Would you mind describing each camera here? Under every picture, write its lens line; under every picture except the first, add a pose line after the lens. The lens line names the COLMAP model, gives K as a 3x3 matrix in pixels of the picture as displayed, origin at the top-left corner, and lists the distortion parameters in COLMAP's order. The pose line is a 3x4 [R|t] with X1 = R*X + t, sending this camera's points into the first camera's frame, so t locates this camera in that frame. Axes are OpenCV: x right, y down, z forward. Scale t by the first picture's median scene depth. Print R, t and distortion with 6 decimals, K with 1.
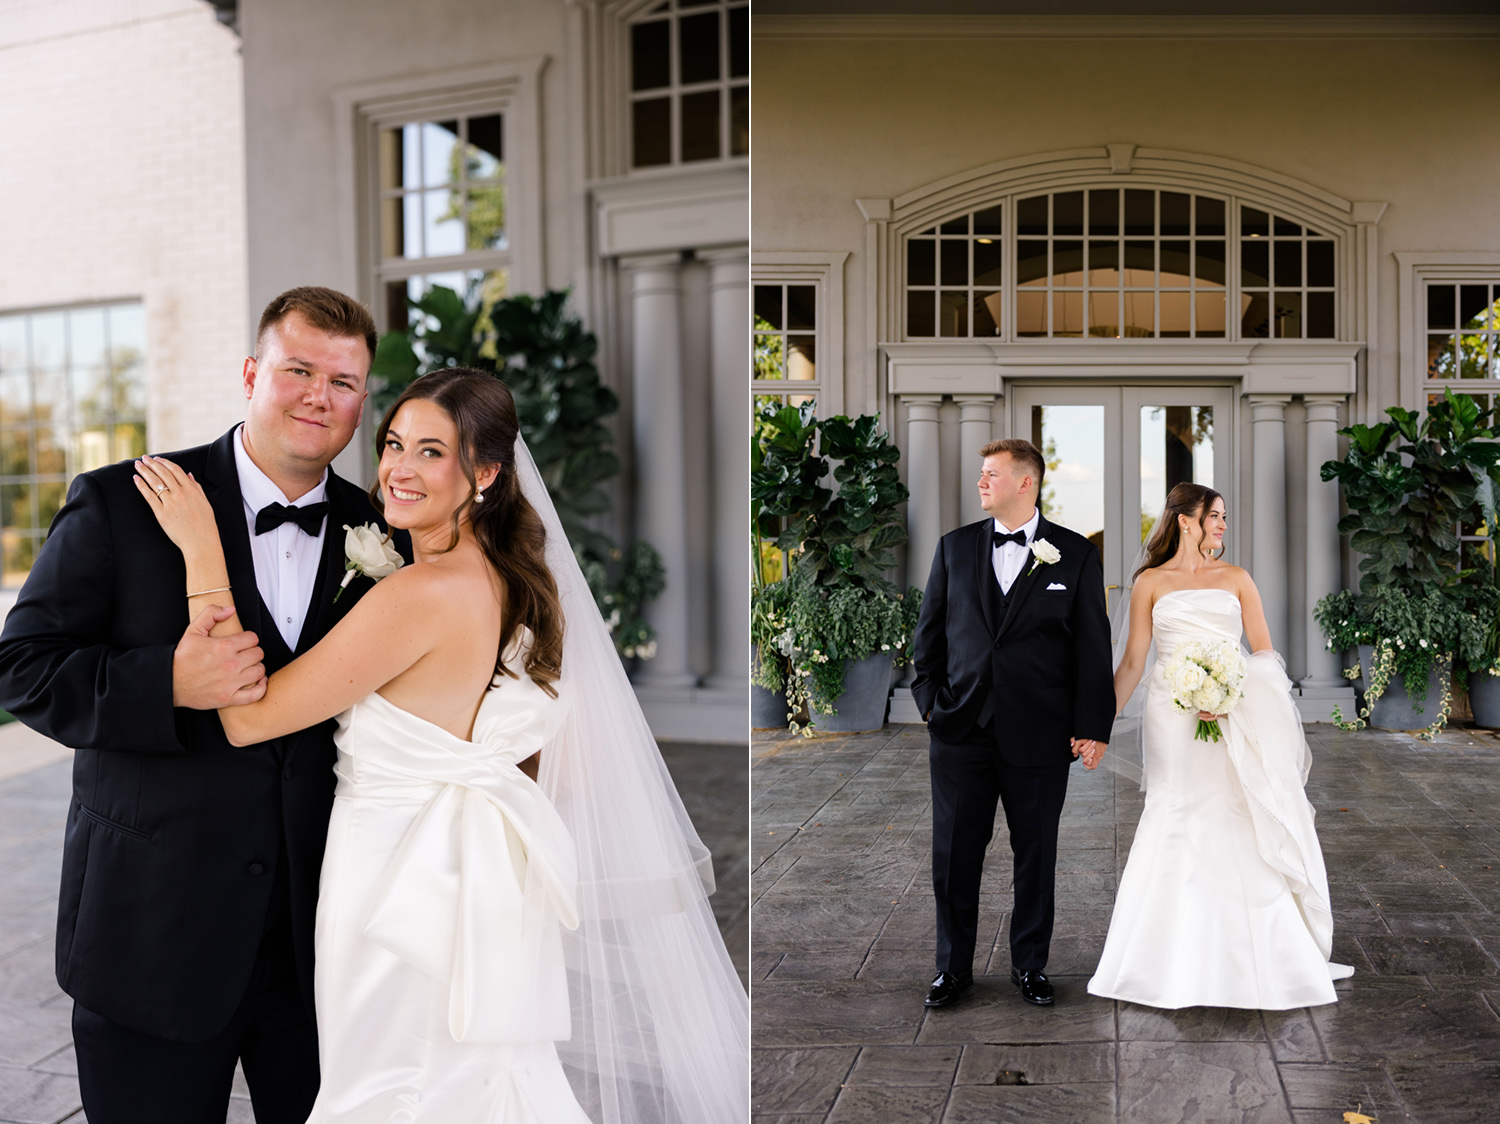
lens RADIAL K [[4666.1, 0, 751.5], [0, 4666.1, 560.7], [0, 0, 1]] dist [-0.307655, 1.674267]
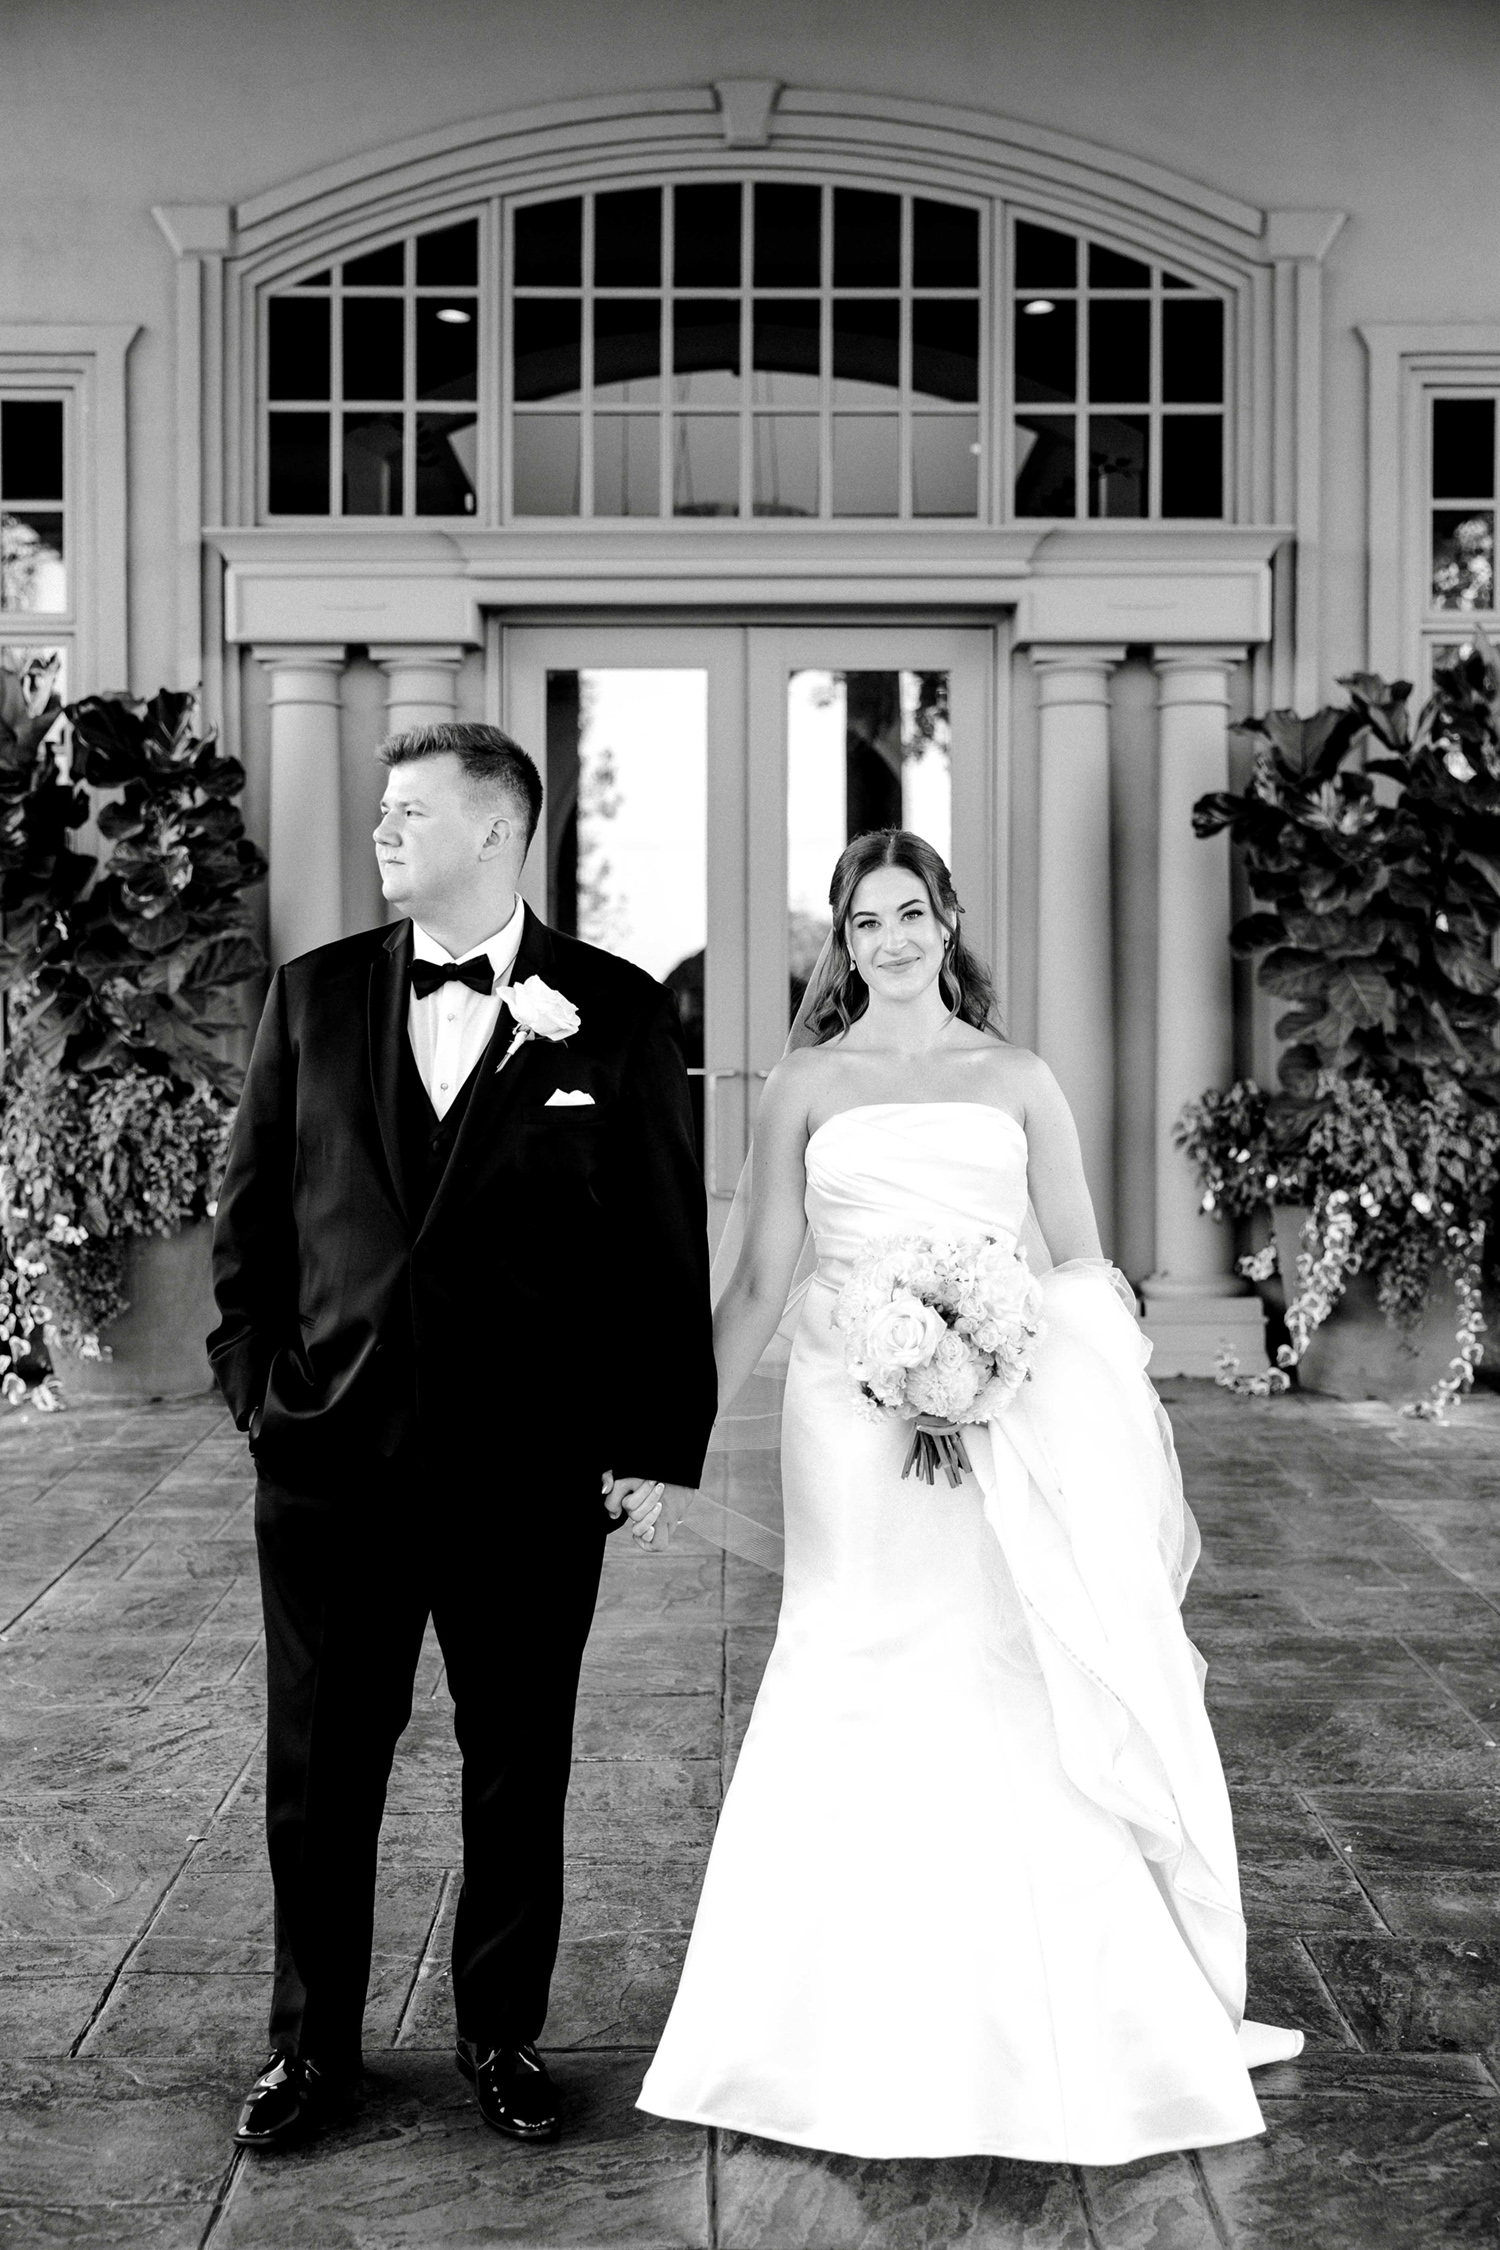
lens RADIAL K [[4015.3, 0, 720.5], [0, 4015.3, 1122.3], [0, 0, 1]] dist [-0.003240, 0.098792]
pose [[0.998674, -0.001493, 0.051467, 0.057342], [-0.000735, 0.999064, 0.043244, -0.006500], [-0.051483, -0.043224, 0.997738, 0.614370]]
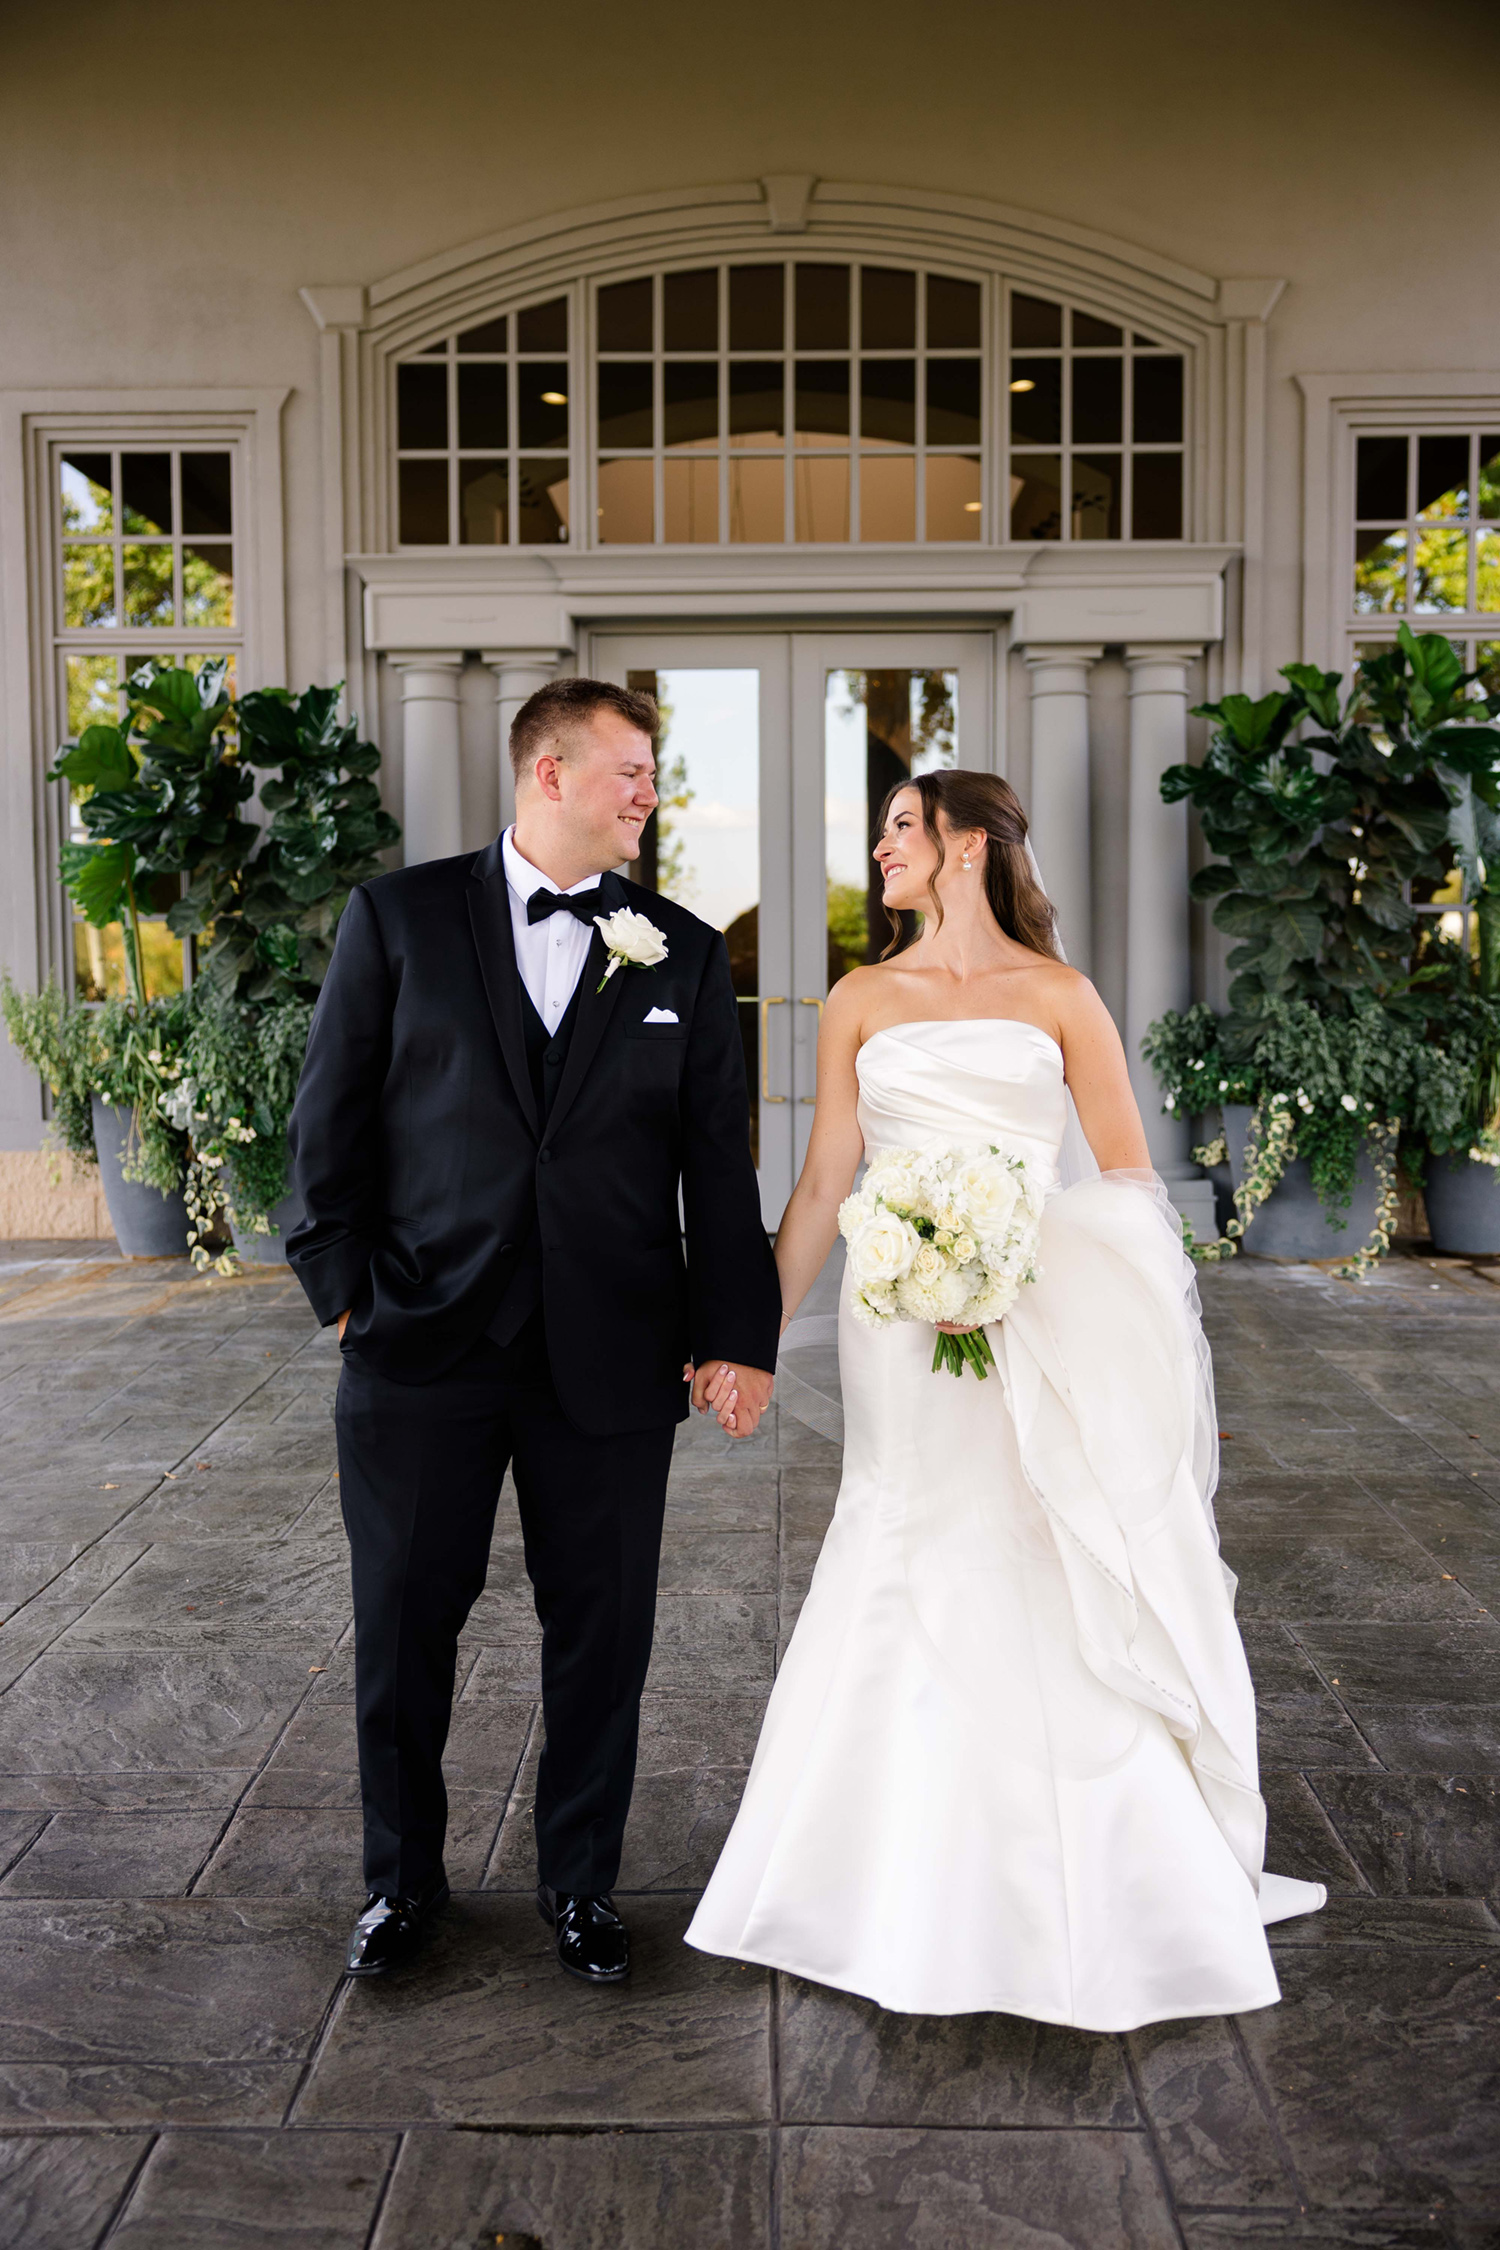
lens RADIAL K [[1900.6, 0, 741.0], [0, 1900.6, 1102.8], [0, 0, 1]] dist [0.023571, -0.001093]
pose [[0.999036, -0.008106, 0.043142, 0.063910], [0.004885, 0.997227, 0.074259, 0.000945], [-0.043624, -0.073977, 0.996305, 0.775720]]
